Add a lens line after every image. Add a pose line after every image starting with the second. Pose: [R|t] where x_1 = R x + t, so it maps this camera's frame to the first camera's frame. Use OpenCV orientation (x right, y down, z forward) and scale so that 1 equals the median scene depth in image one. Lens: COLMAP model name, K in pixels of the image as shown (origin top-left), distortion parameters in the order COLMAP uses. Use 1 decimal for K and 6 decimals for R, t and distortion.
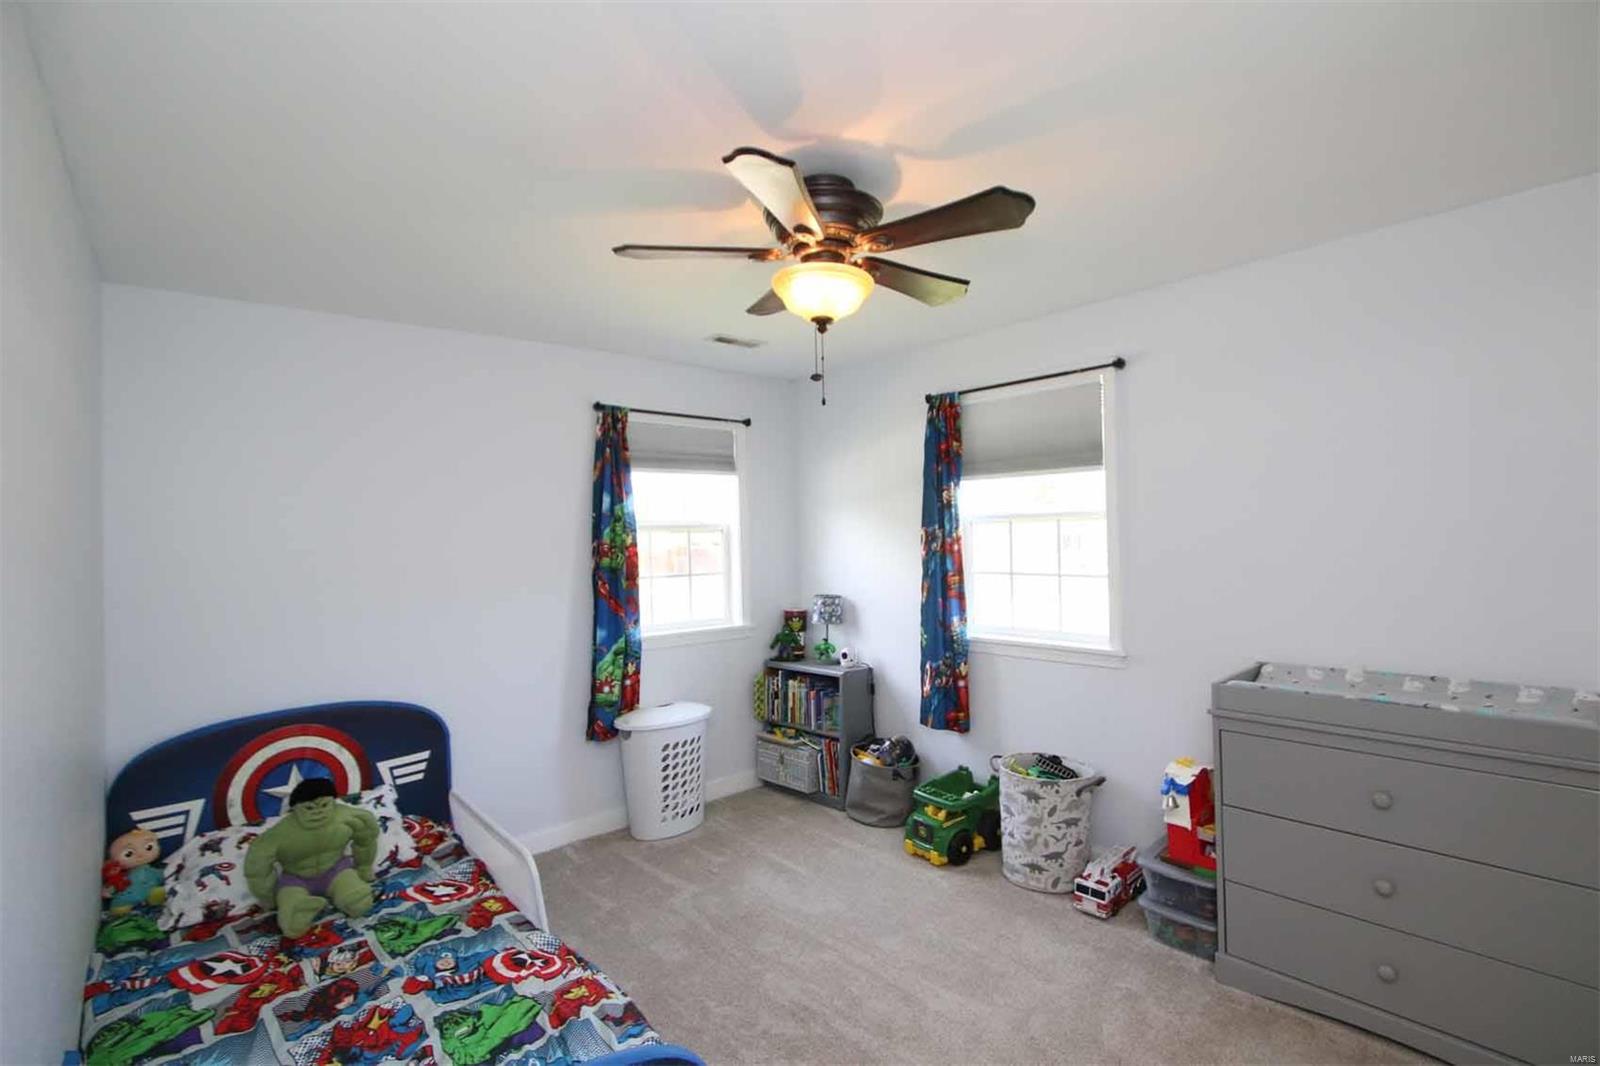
lens RADIAL K [[728.1, 0, 797.4], [0, 728.1, 533.5], [0, 0, 1]] dist [-0.014464, 0.001565]
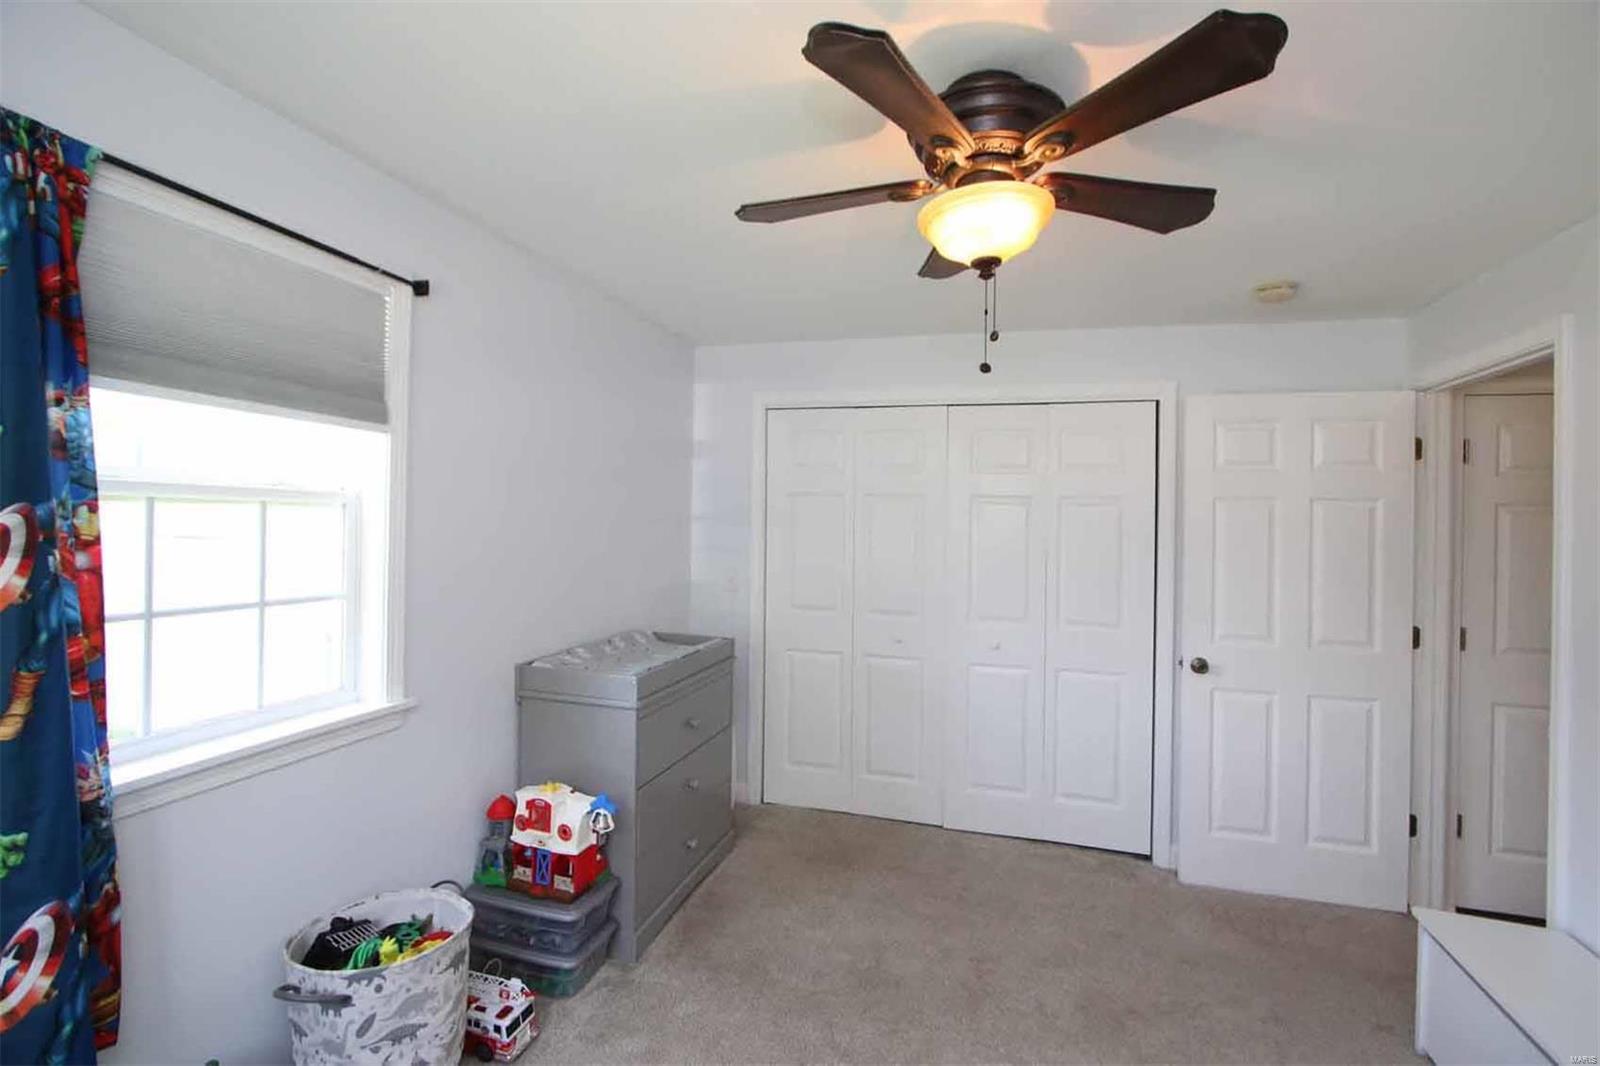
lens RADIAL K [[728.1, 0, 797.4], [0, 728.1, 533.5], [0, 0, 1]] dist [-0.014464, 0.001565]
pose [[-0.507539, -0.005500, 0.861611, -0.313671], [-0.020854, 0.999765, -0.005903, -0.001181], [-0.861376, -0.020964, -0.507535, 0.948367]]
